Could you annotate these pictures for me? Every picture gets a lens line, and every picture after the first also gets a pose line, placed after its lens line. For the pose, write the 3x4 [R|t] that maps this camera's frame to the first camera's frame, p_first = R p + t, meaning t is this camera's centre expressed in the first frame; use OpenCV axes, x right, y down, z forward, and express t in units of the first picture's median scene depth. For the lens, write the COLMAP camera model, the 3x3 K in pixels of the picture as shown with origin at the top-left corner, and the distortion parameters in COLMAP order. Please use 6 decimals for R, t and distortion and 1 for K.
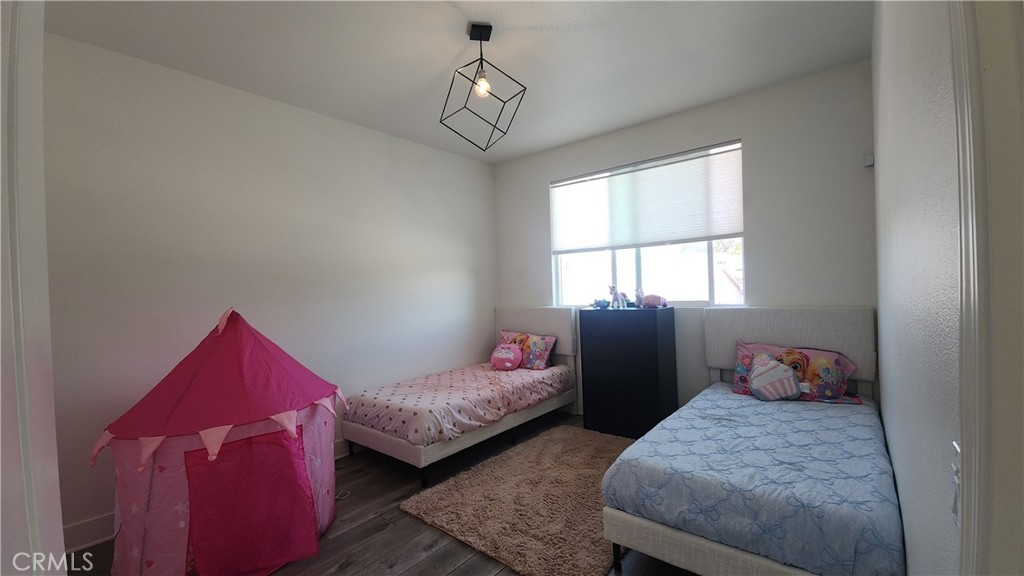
lens RADIAL K [[420.0, 0, 505.3], [0, 420.0, 283.5], [0, 0, 1]] dist [0.003860, 0.000027]
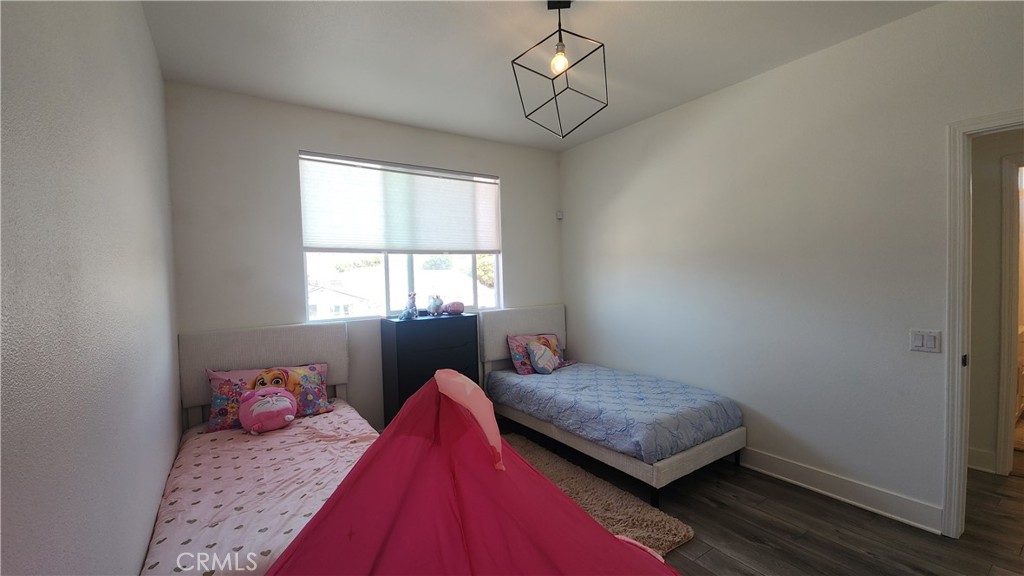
lens RADIAL K [[420.0, 0, 505.5], [0, 420.0, 288.8], [0, 0, 1]] dist [0.003860, 0.000027]
pose [[0.296720, 0.020248, 0.954750, -0.534057], [0.018449, 0.999467, -0.026930, 0.023446], [-0.954786, 0.025605, 0.296188, 0.520184]]
